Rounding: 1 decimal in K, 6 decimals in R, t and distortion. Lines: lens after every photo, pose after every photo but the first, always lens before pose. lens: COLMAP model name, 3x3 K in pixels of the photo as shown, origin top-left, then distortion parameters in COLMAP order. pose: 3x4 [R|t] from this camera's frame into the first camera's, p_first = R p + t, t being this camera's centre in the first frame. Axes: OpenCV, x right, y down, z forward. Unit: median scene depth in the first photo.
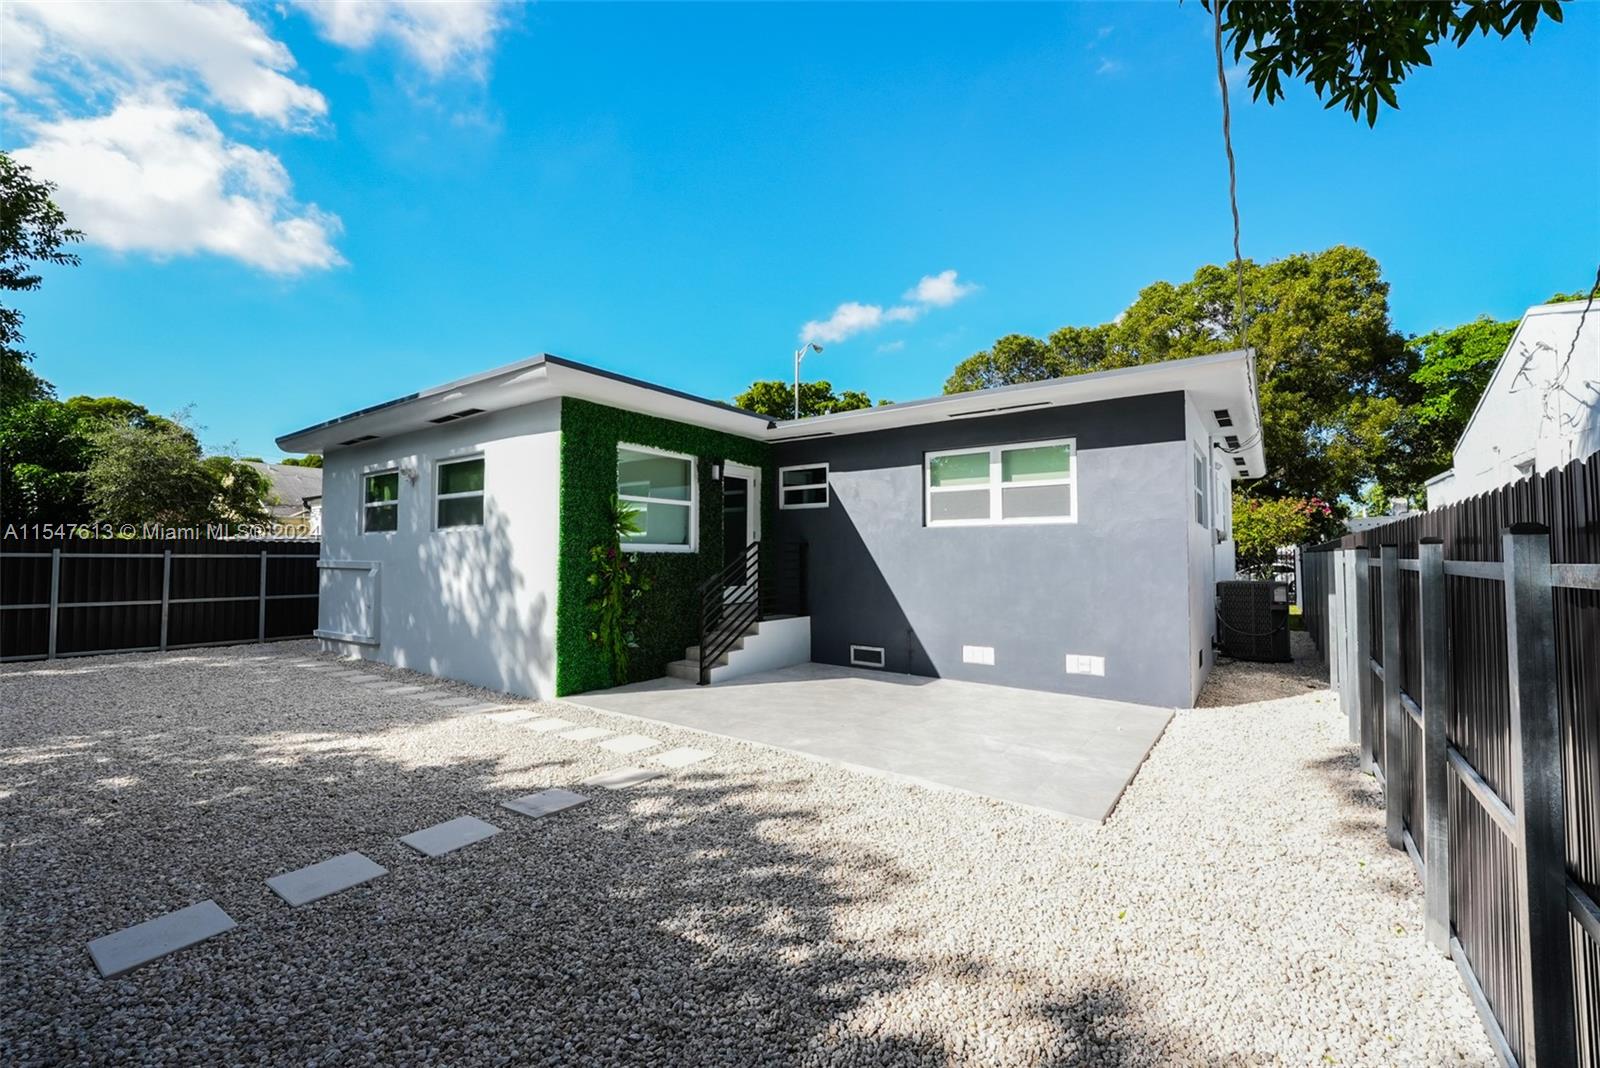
lens RADIAL K [[655.2, 0, 799.0], [0, 655.2, 534.9], [0, 0, 1]] dist [-0.010258, -0.001155]
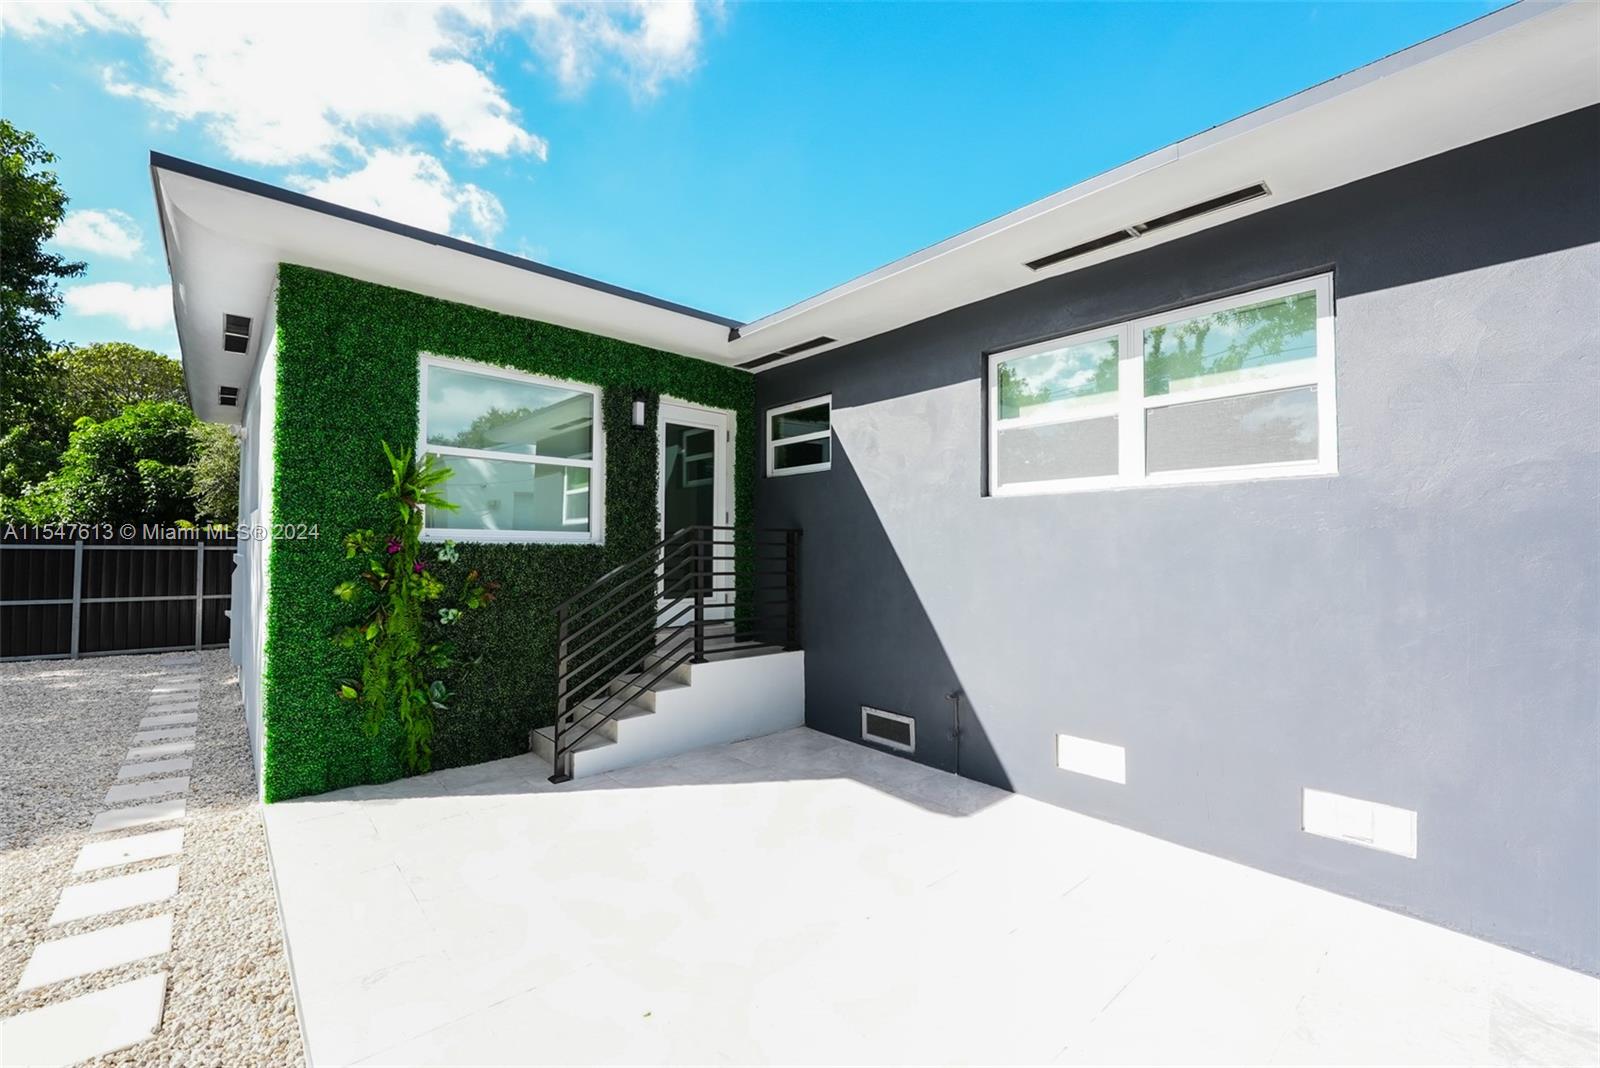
lens RADIAL K [[655.2, 0, 799.3], [0, 655.2, 538.6], [0, 0, 1]] dist [-0.010258, -0.001155]
pose [[0.977242, 0.000748, -0.212125, 0.151678], [0.002125, 0.999909, 0.013315, 0.013529], [0.212115, -0.013463, 0.977152, 0.442591]]
